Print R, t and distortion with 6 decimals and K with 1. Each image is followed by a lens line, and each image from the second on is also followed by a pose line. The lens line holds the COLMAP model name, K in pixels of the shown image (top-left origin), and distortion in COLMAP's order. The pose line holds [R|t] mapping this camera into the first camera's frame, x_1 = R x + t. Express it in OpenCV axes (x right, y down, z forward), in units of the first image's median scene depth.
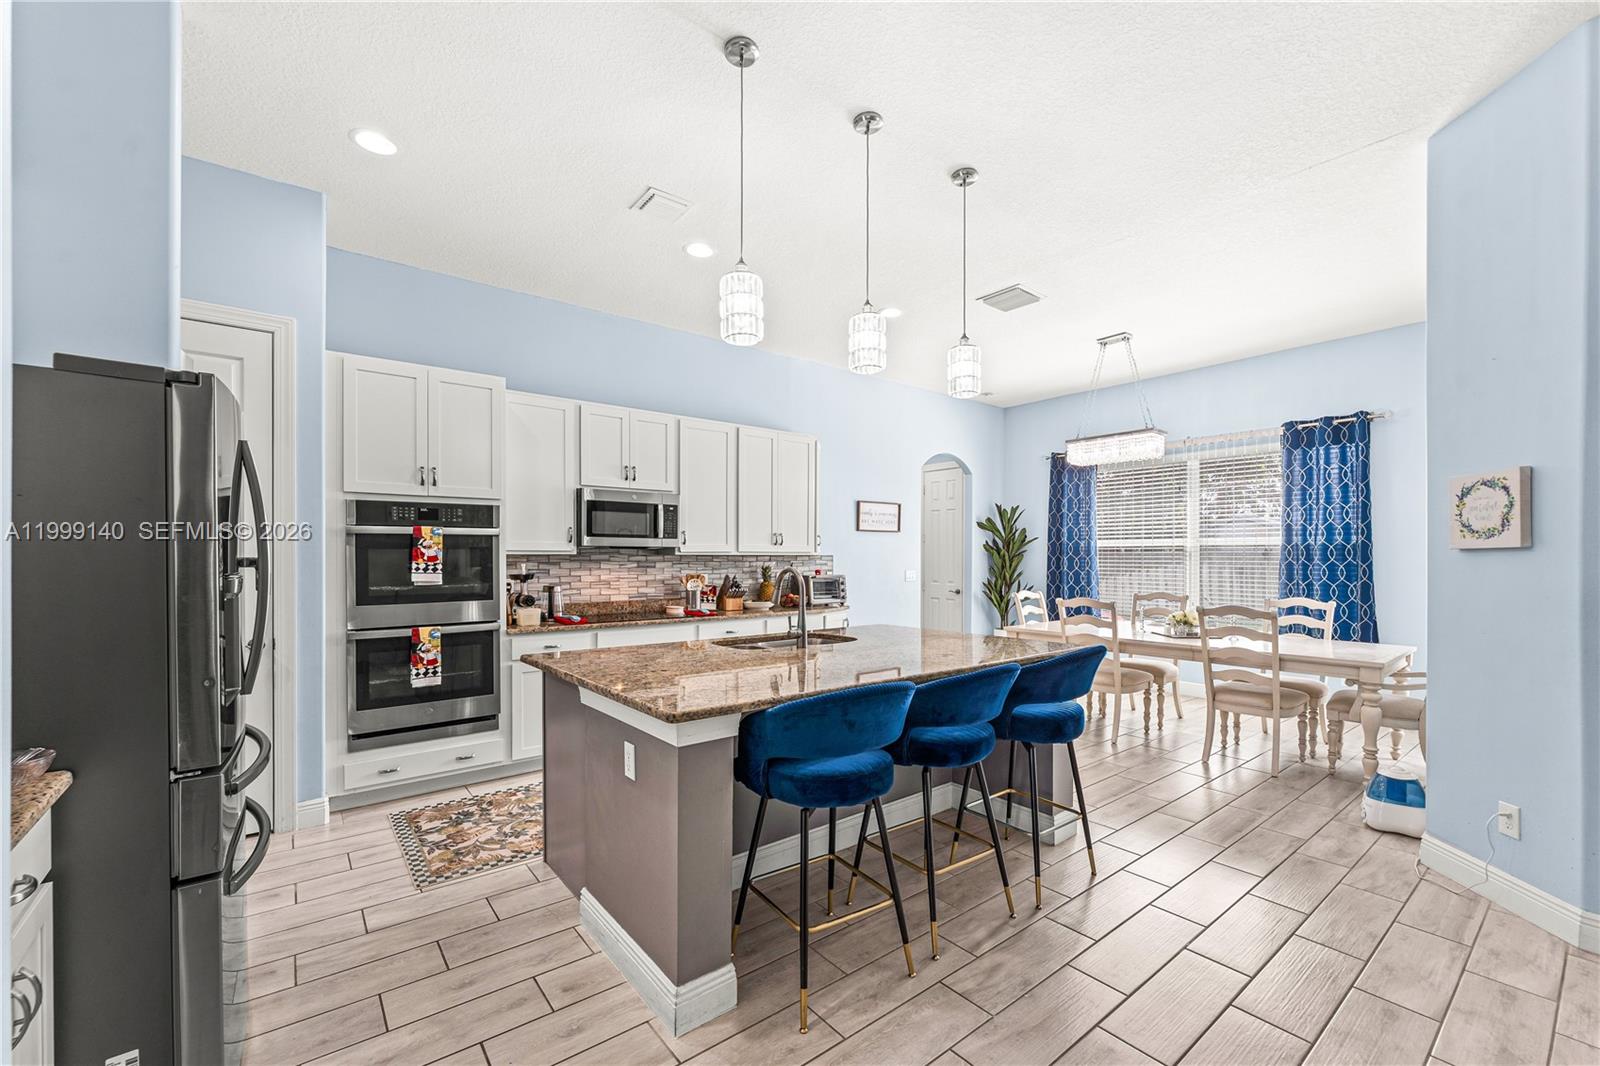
lens RADIAL K [[656.1, 0, 799.9], [0, 656.1, 557.9], [0, 0, 1]] dist [0.001721, -0.000077]
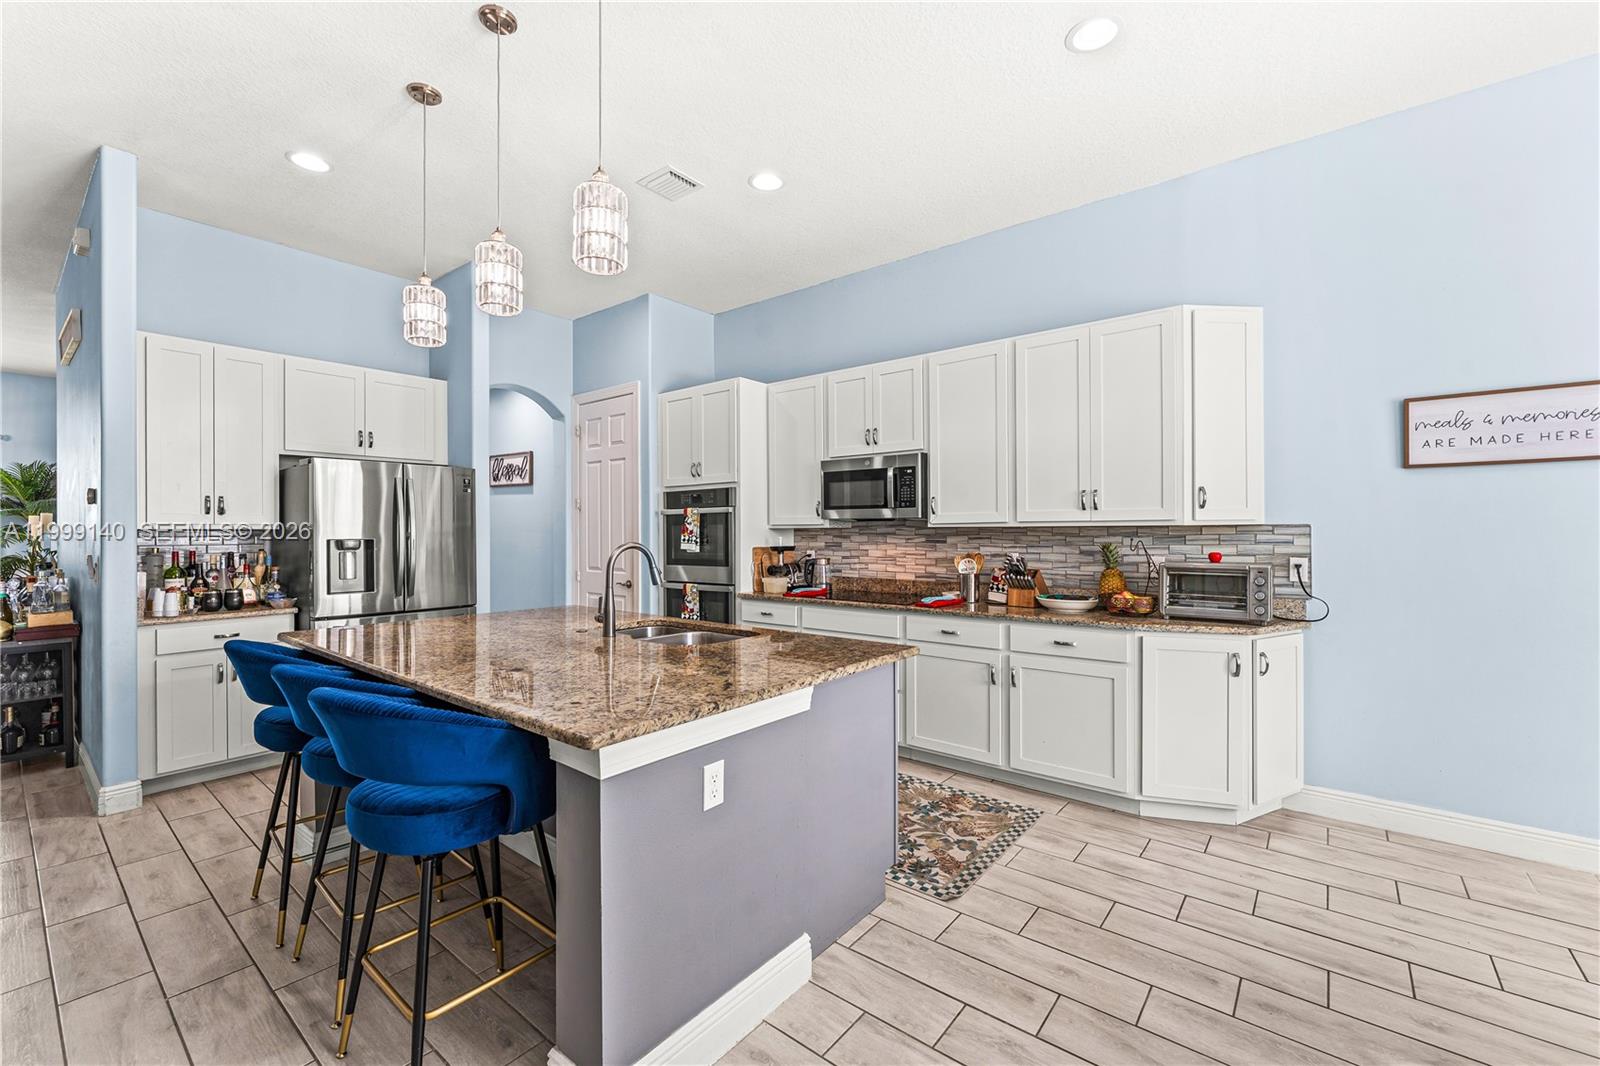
lens RADIAL K [[658.9, 0, 794.1], [0, 658.9, 532.4], [0, 0, 1]] dist [-0.007525, 0.000001]
pose [[0.218737, 0.000191, -0.975784, 0.566701], [0.001694, 0.999998, 0.000575, 0.000813], [0.975782, -0.001779, 0.218736, 0.664692]]
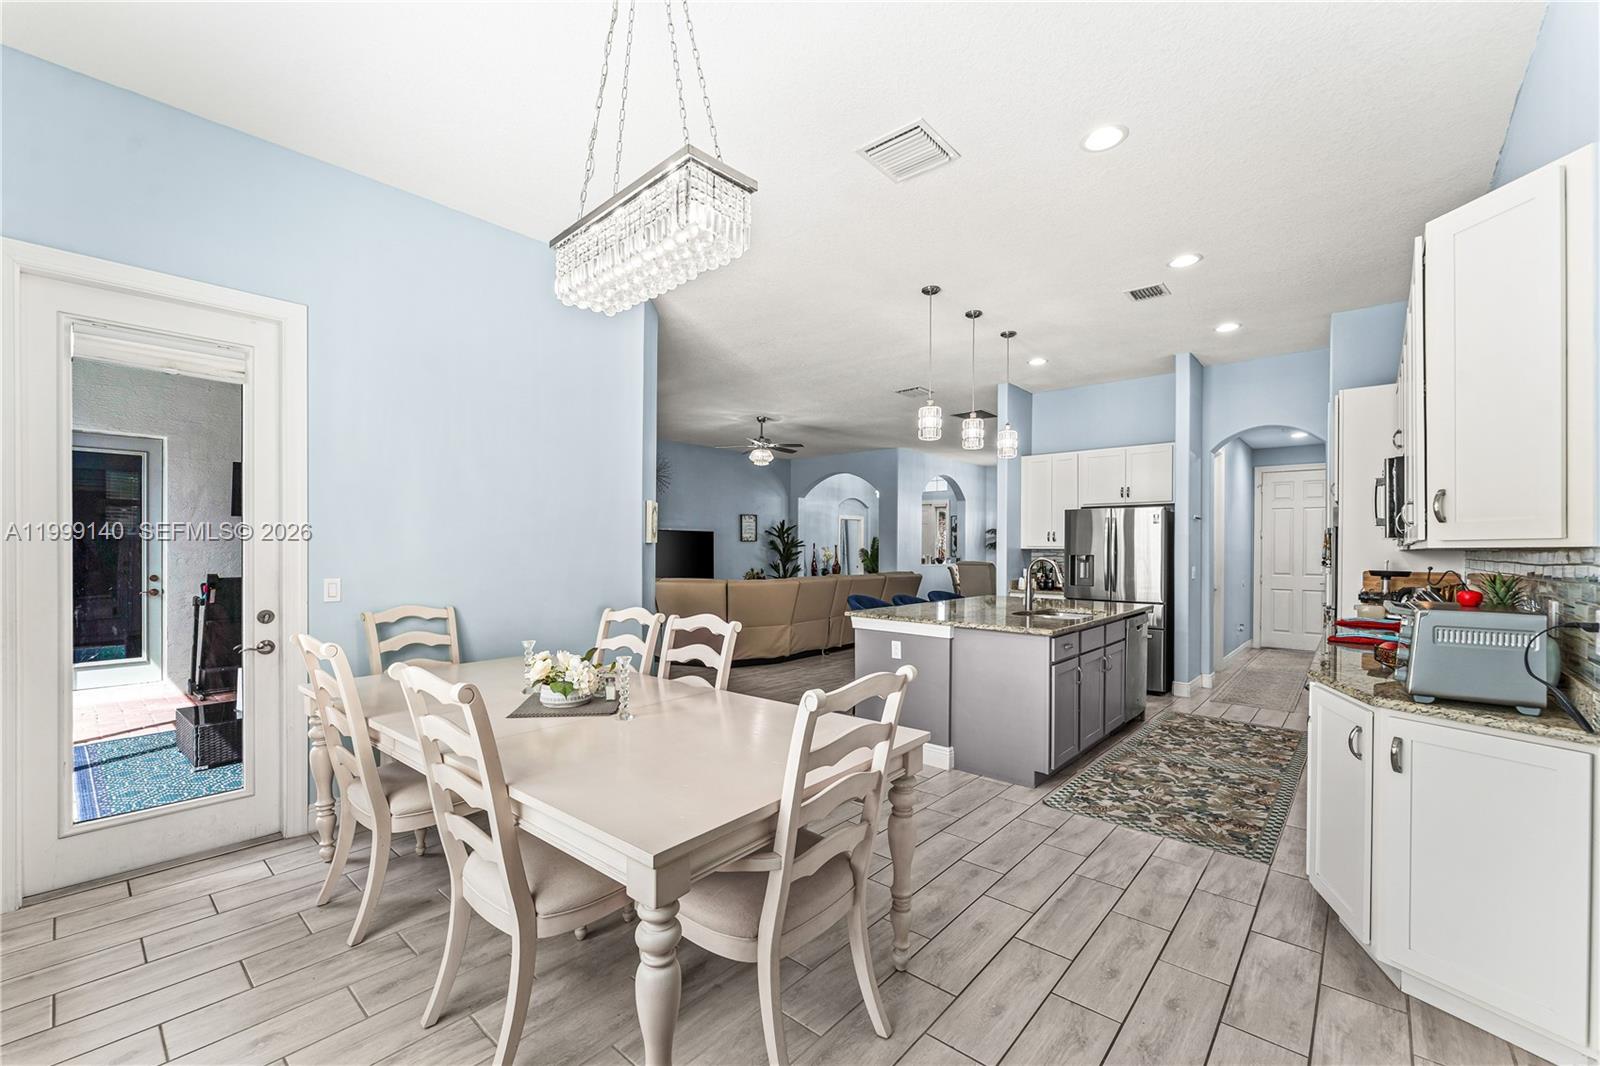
lens RADIAL K [[656.1, 0, 799.9], [0, 656.1, 557.9], [0, 0, 1]] dist [0.001721, -0.000077]
pose [[-0.983379, -0.003654, -0.181527, 0.511188], [-0.006687, 0.999848, 0.016100, -0.003475], [0.181441, 0.017046, -0.983254, 1.516494]]
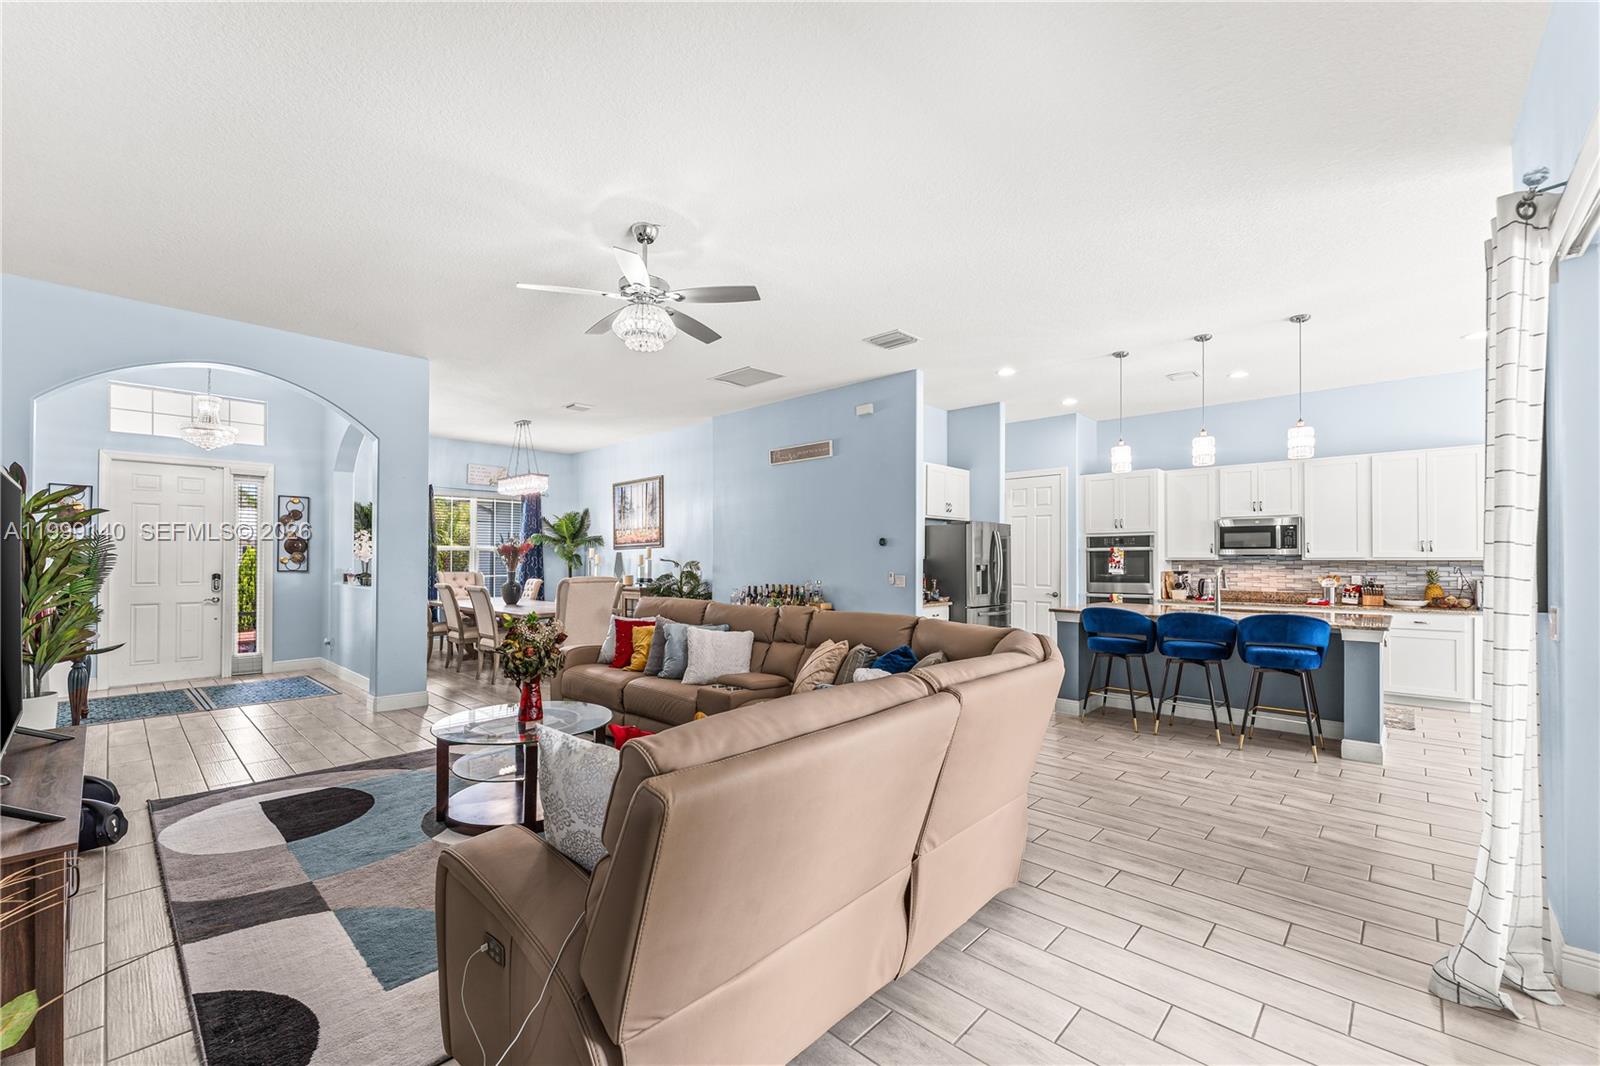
lens RADIAL K [[653.1, 0, 794.7], [0, 653.1, 553.4], [0, 0, 1]] dist [-0.001465, -0.000185]
pose [[0.140991, -0.011658, -0.989942, 1.030696], [-0.004599, 0.999912, -0.012430, 0.002945], [0.990000, 0.006305, 0.140925, -0.258989]]
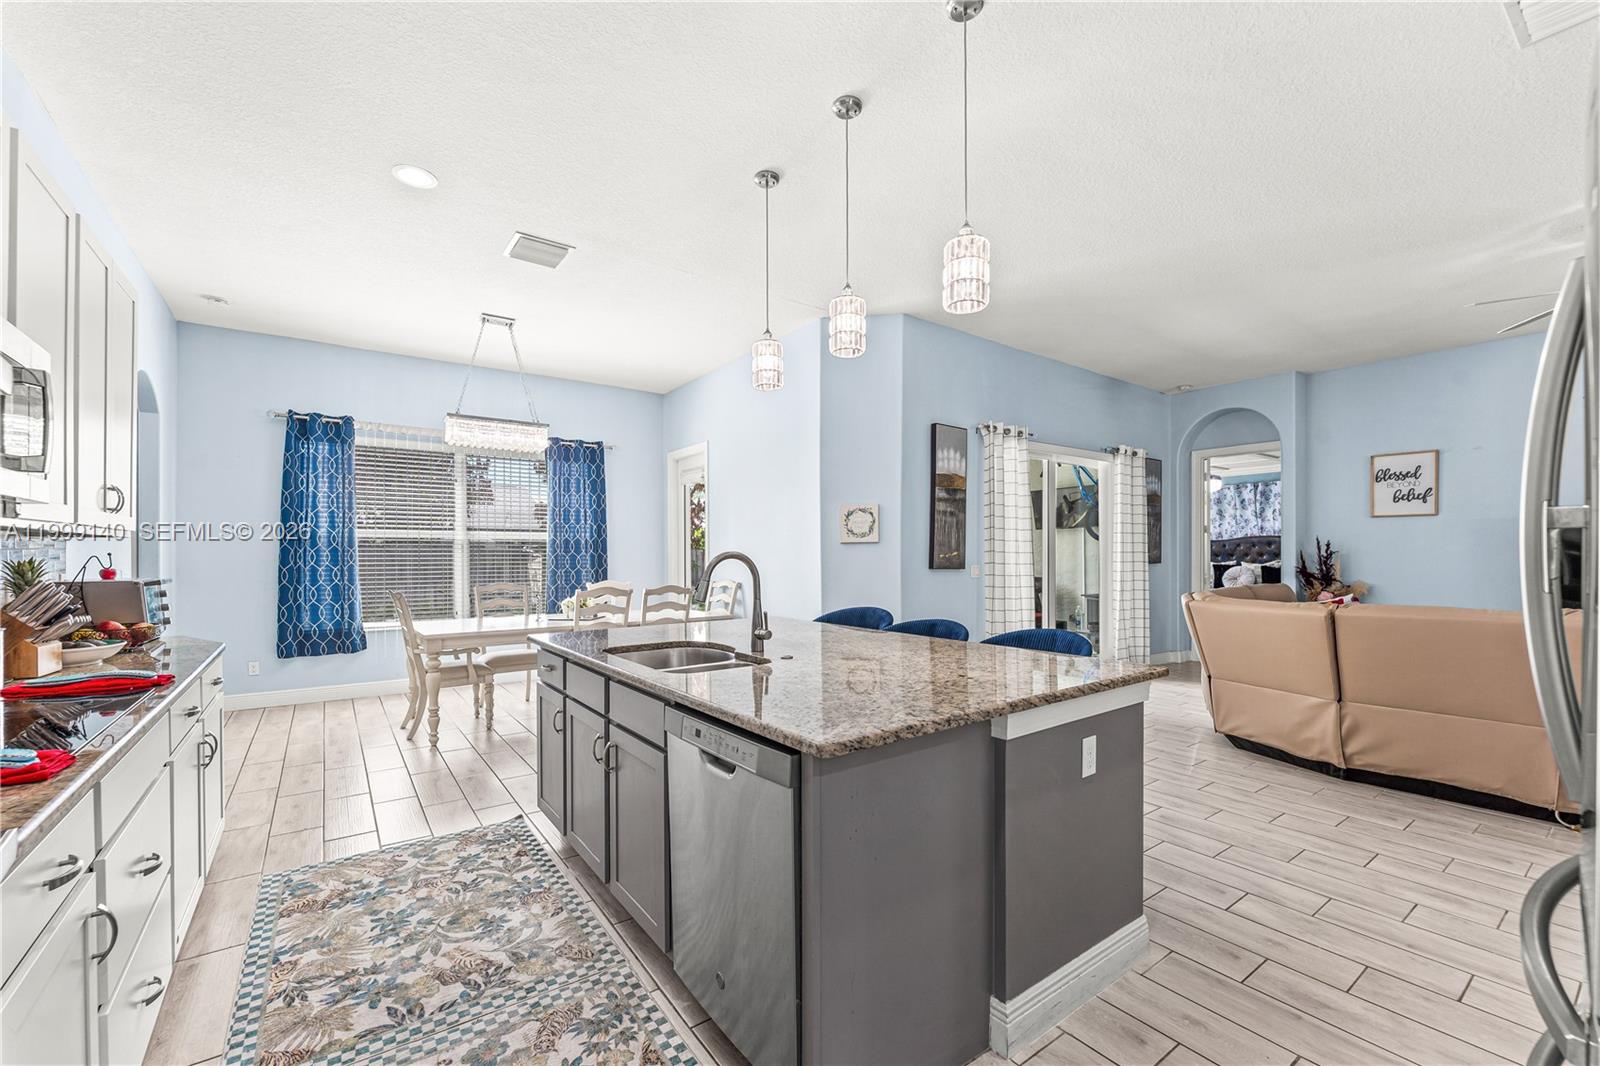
lens RADIAL K [[653.1, 0, 794.7], [0, 653.1, 553.4], [0, 0, 1]] dist [-0.001465, -0.000185]
pose [[0.047328, 0.000581, 0.998879, -0.499008], [0.004144, 0.999991, -0.000778, 0.010066], [-0.998871, 0.004177, 0.047325, 0.579887]]
